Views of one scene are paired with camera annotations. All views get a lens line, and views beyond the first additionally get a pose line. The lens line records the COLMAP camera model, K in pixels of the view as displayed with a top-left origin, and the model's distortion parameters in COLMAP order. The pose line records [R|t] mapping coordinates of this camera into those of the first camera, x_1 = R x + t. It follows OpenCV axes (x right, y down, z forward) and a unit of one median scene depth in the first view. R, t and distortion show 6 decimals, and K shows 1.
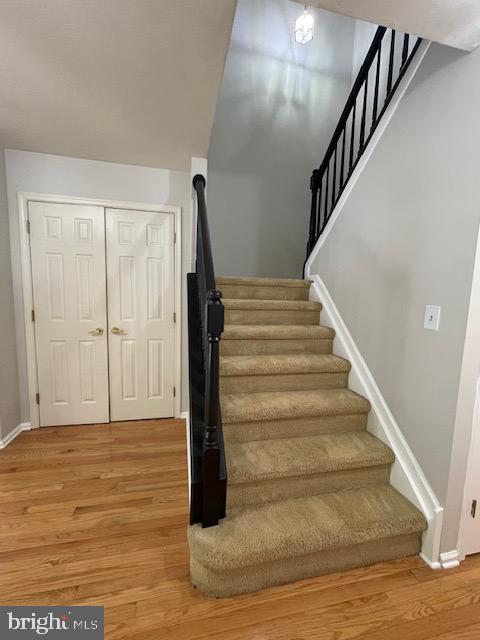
lens RADIAL K [[259.8, 0, 240.0], [0, 259.8, 320.0], [0, 0, 1]] dist [0.000203, 0.000071]
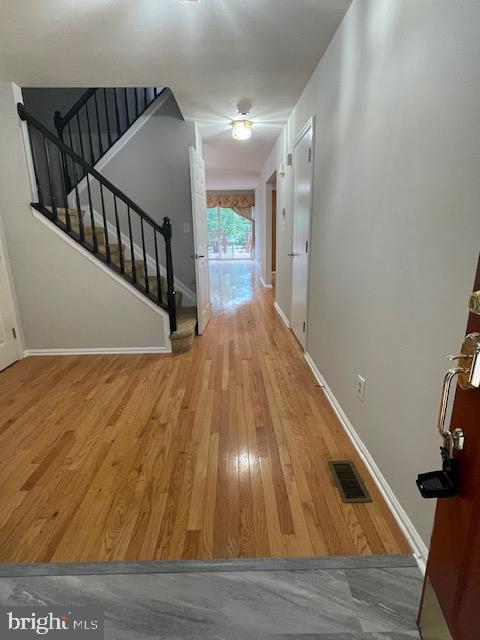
lens RADIAL K [[259.8, 0, 240.0], [0, 259.8, 320.0], [0, 0, 1]] dist [0.000203, 0.000071]
pose [[0.195504, -0.353674, 0.914709, -1.431211], [0.122444, 0.934212, 0.335044, 0.019743], [-0.973029, 0.046499, 0.225947, -0.035840]]
